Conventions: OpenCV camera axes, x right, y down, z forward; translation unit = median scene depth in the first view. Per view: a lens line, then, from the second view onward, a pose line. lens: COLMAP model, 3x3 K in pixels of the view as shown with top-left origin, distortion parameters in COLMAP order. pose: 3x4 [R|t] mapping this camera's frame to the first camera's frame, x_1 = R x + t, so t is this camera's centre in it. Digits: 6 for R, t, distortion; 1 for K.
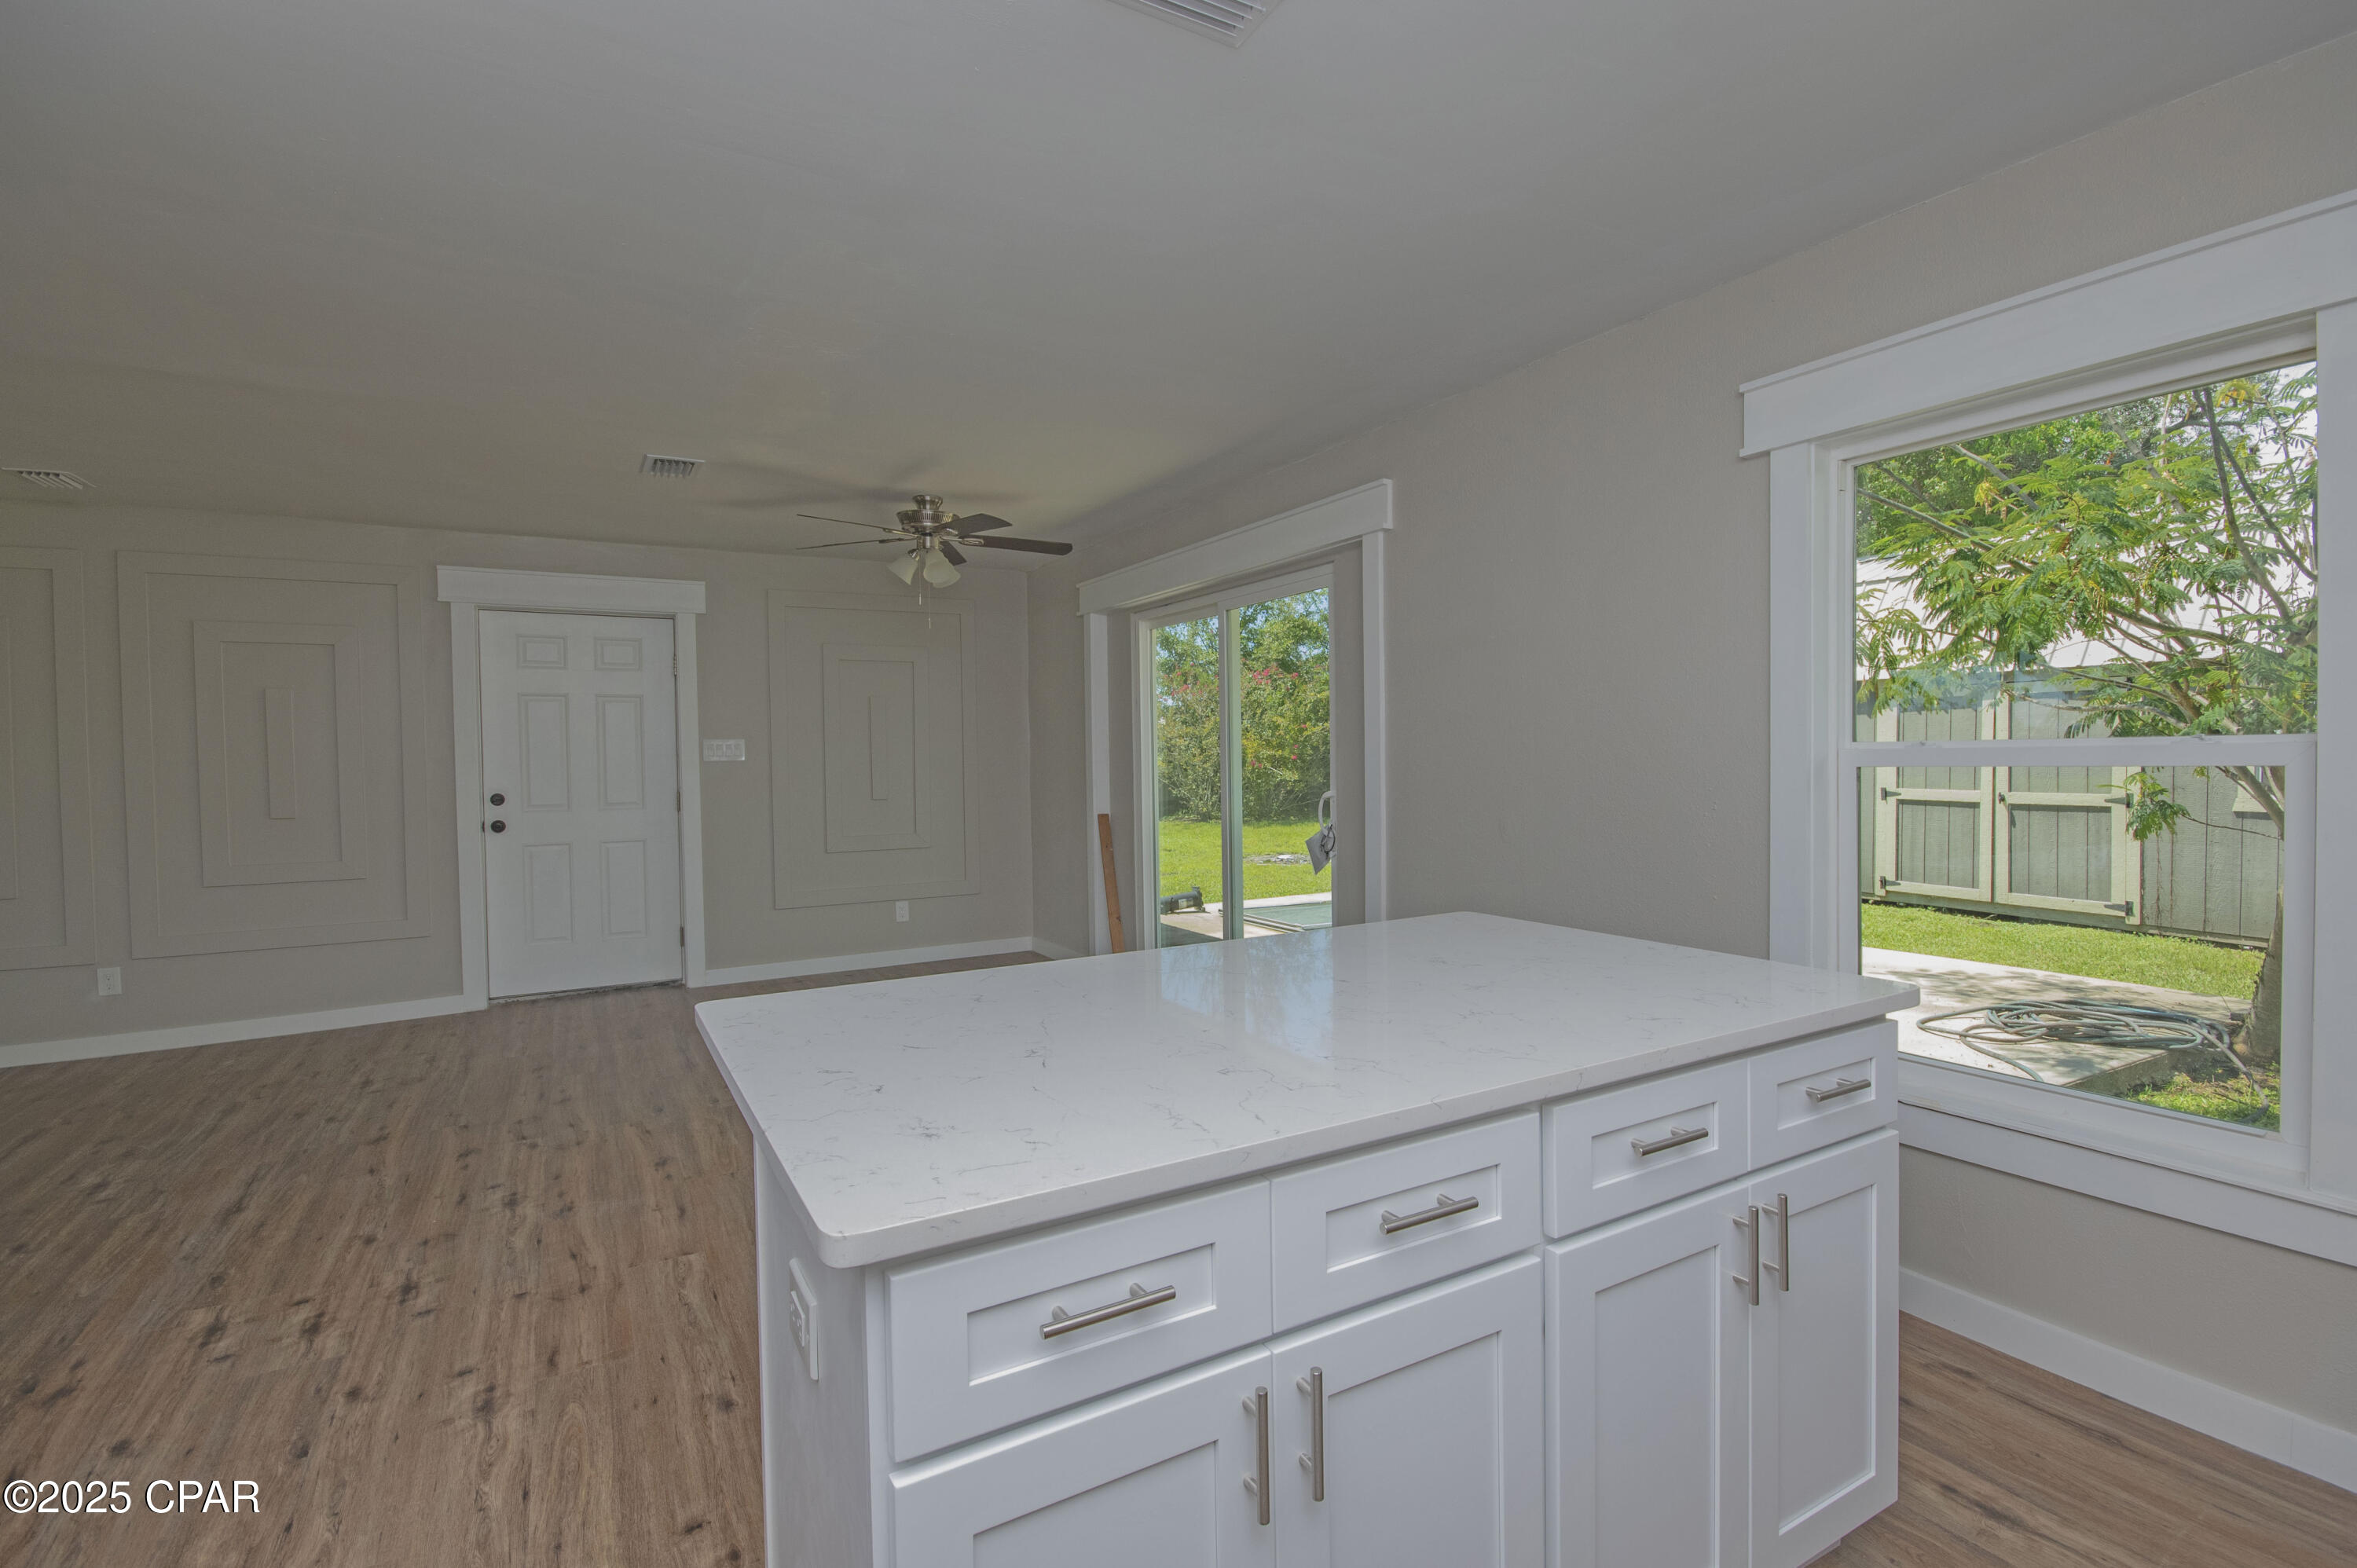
lens RADIAL K [[1077.3, 0, 1178.5], [0, 1077.3, 784.0], [0, 0, 1]] dist [0.025493, -0.020636]
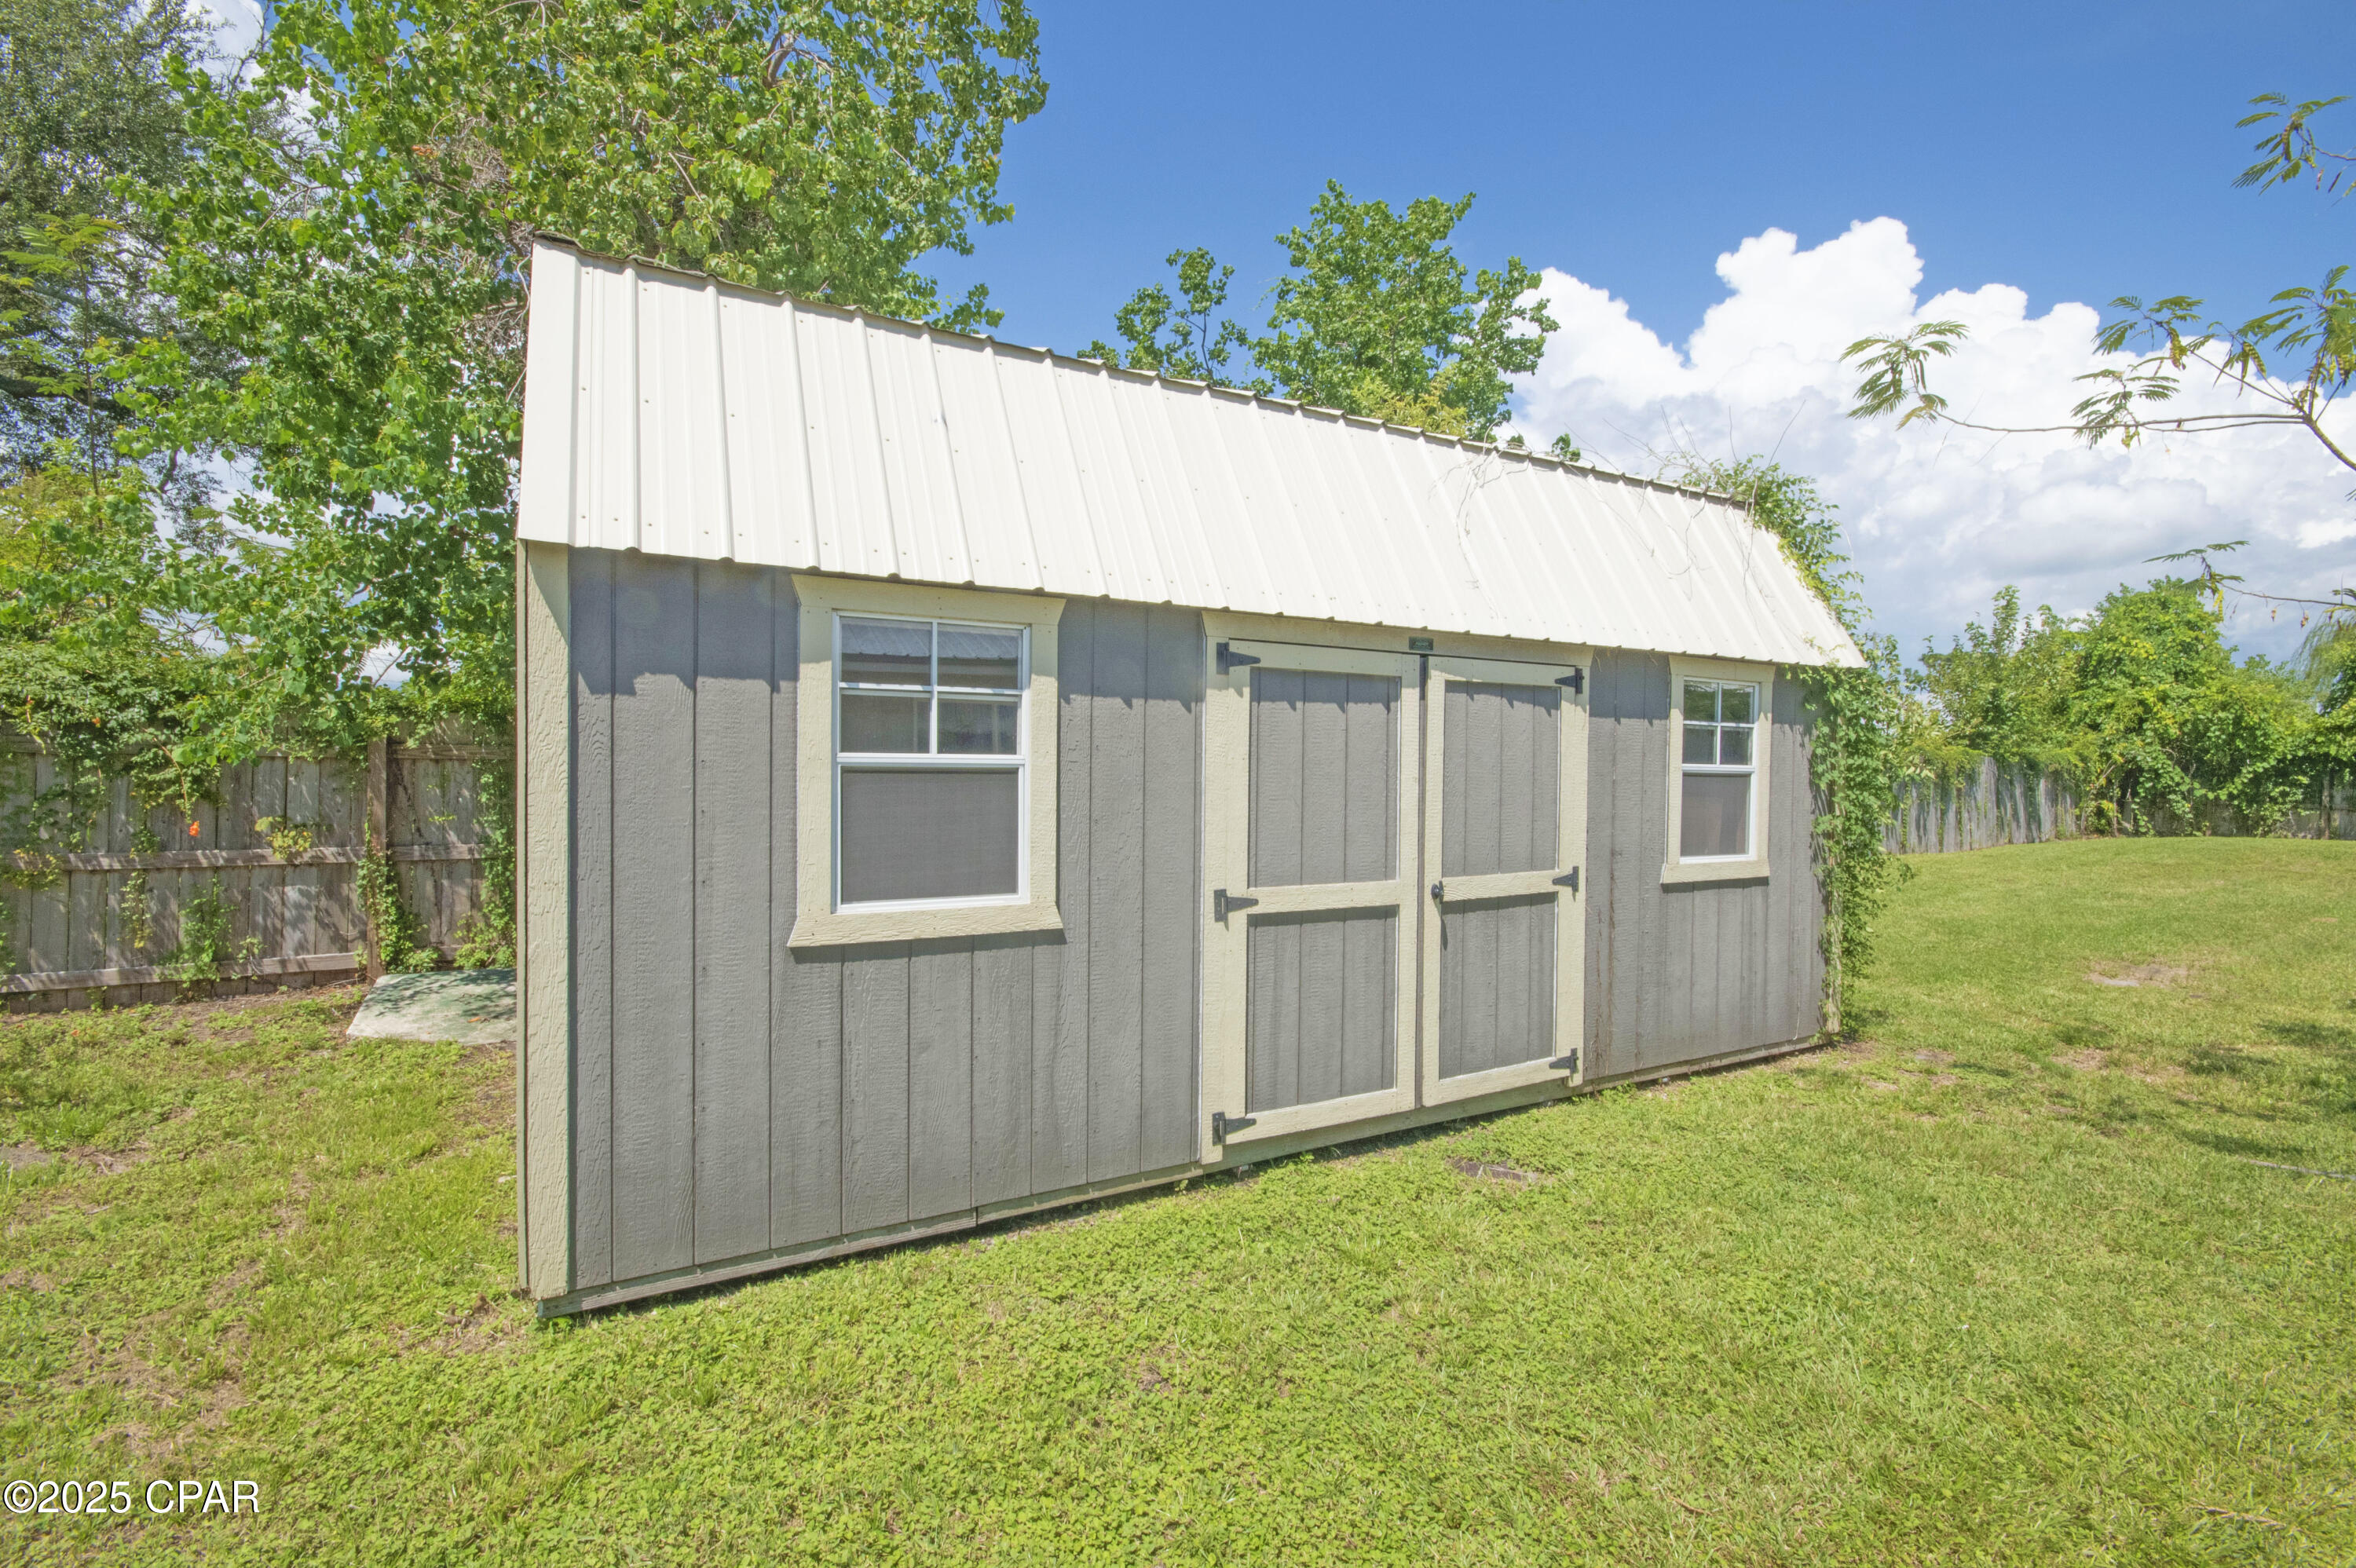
lens RADIAL K [[1046.5, 0, 1174.2], [0, 1046.5, 797.8], [0, 0, 1]] dist [0.001047, -0.016978]
pose [[-0.088362, -0.015410, 0.995969, 0.453251], [0.026444, 0.999492, 0.017811, -0.061743], [-0.995737, 0.027912, -0.087909, 1.740969]]
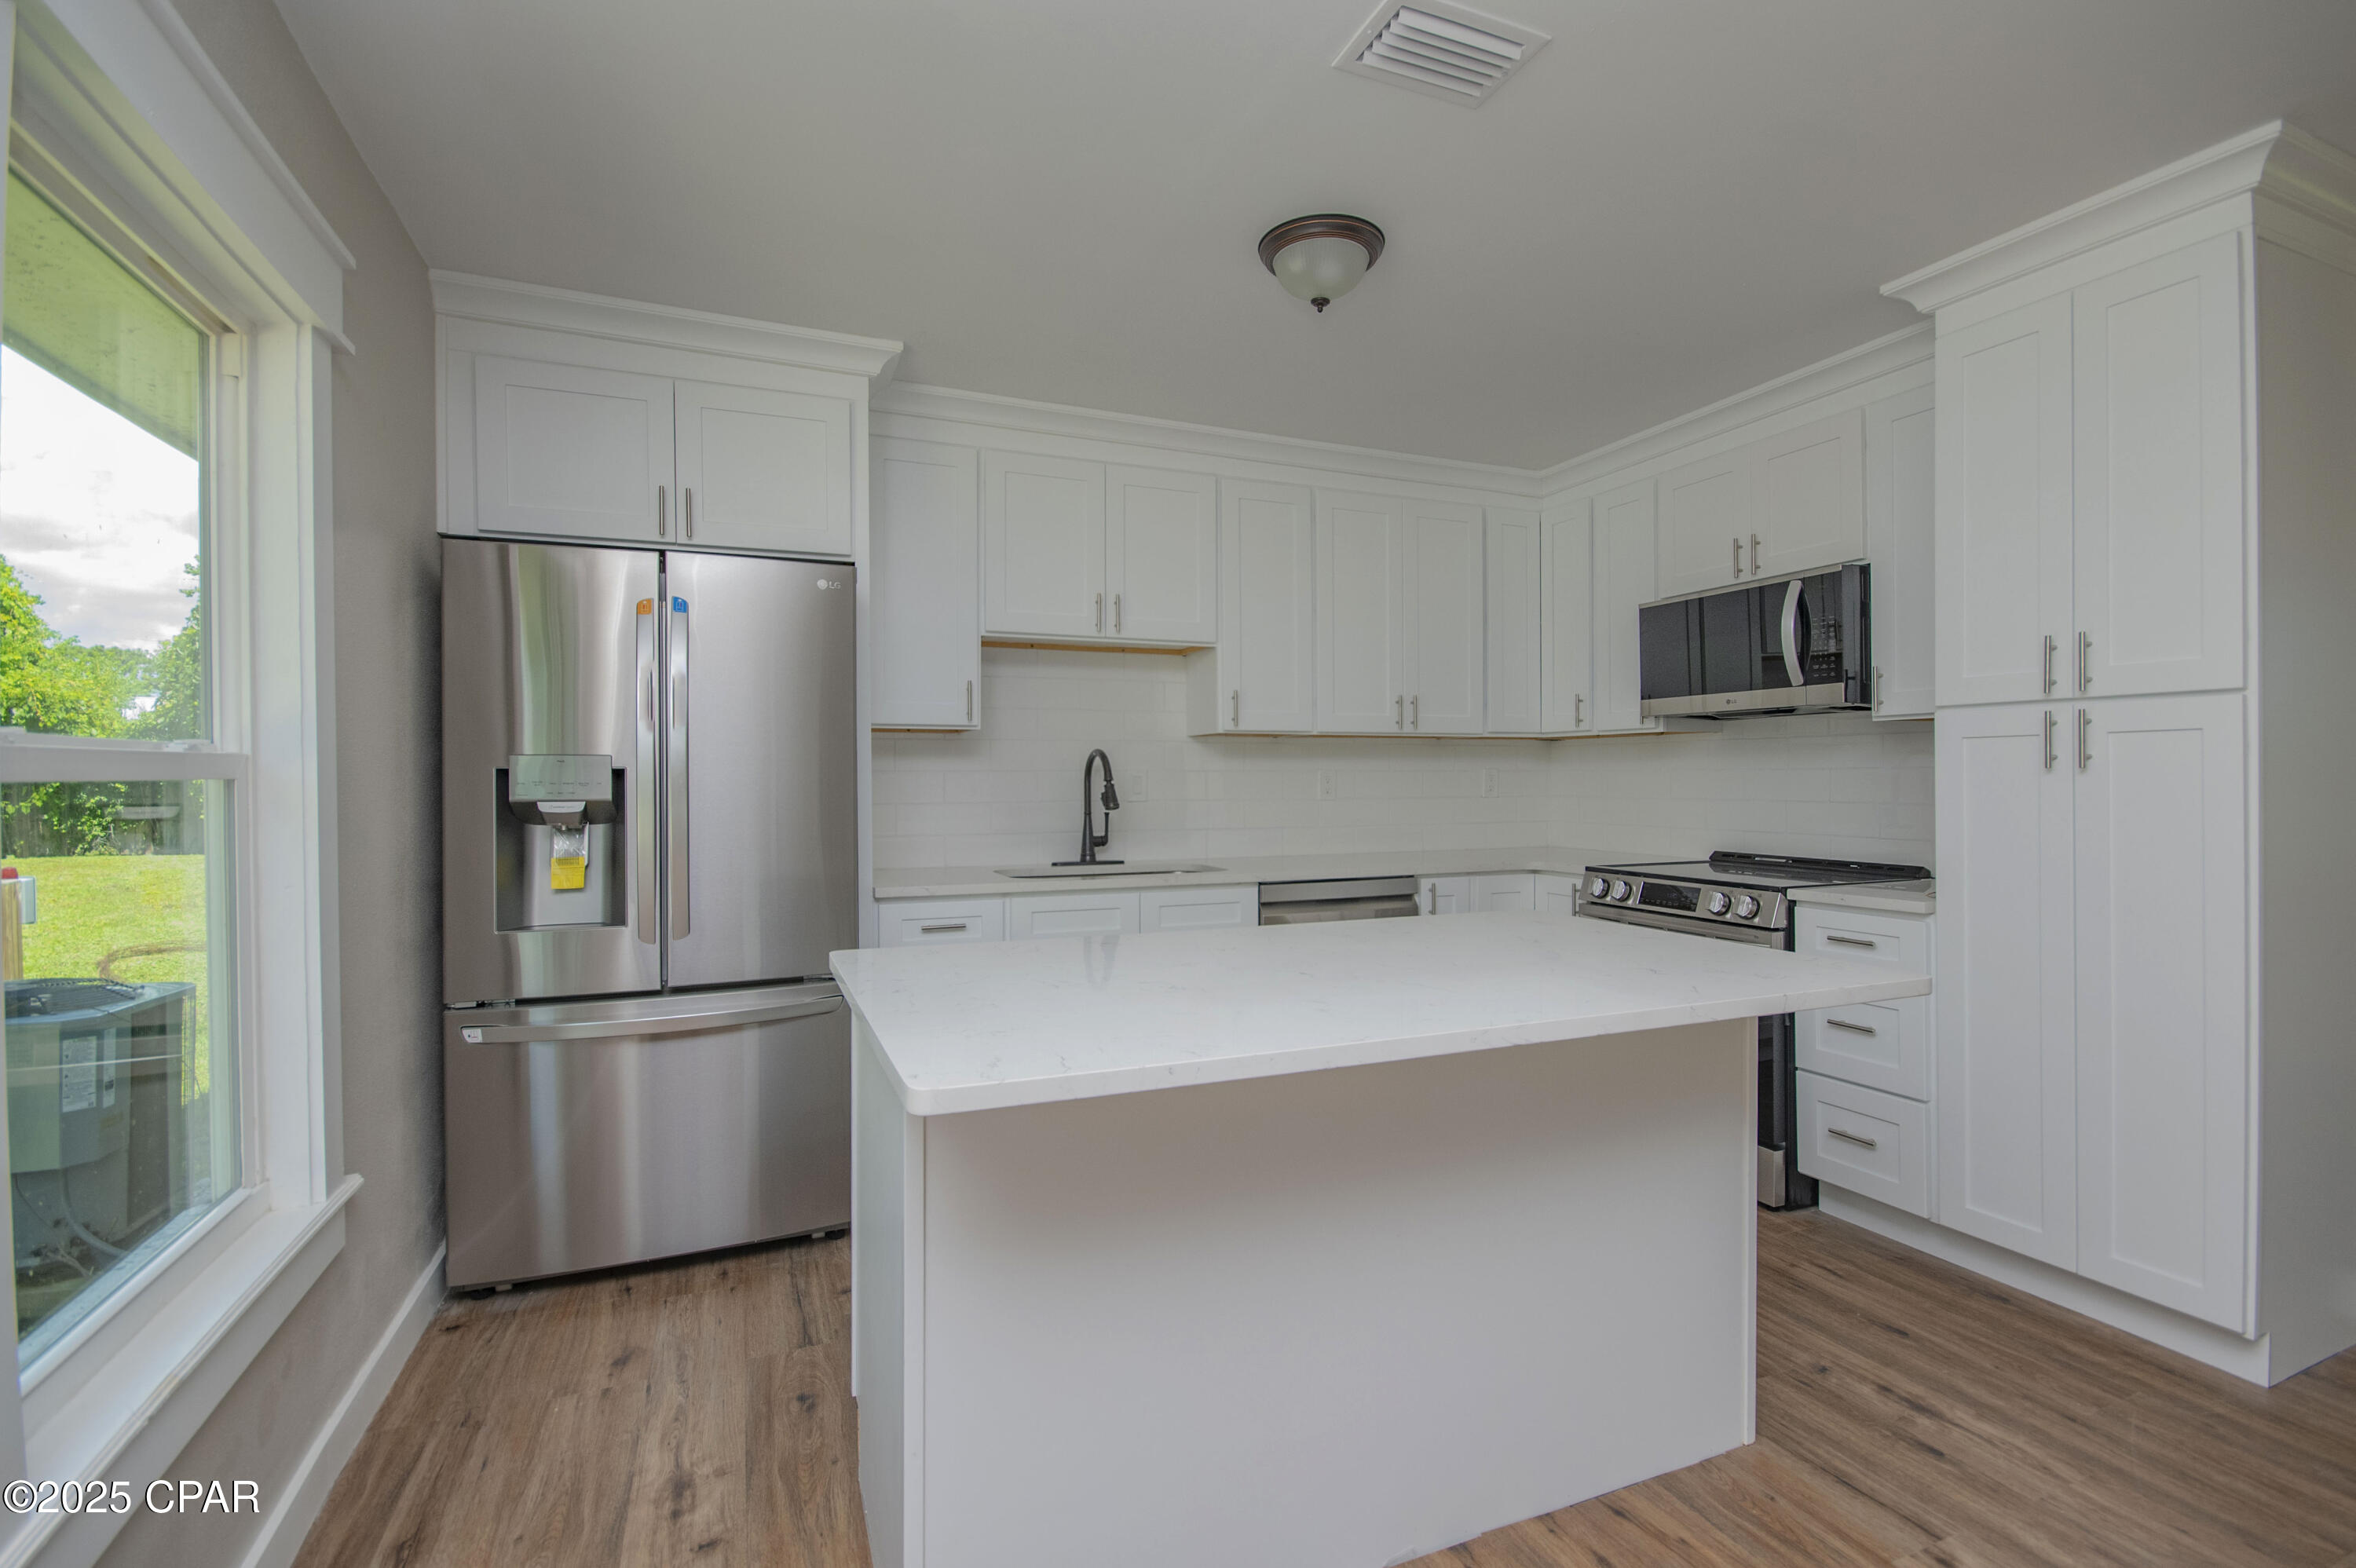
lens RADIAL K [[1072.9, 0, 1192.4], [0, 1072.9, 783.1], [0, 0, 1]] dist [0.009978, -0.009208]
pose [[-0.993870, 0.016614, 0.109302, 0.040780], [0.019829, 0.999400, 0.028391, -0.008480], [-0.108765, 0.030384, -0.993603, 0.581725]]
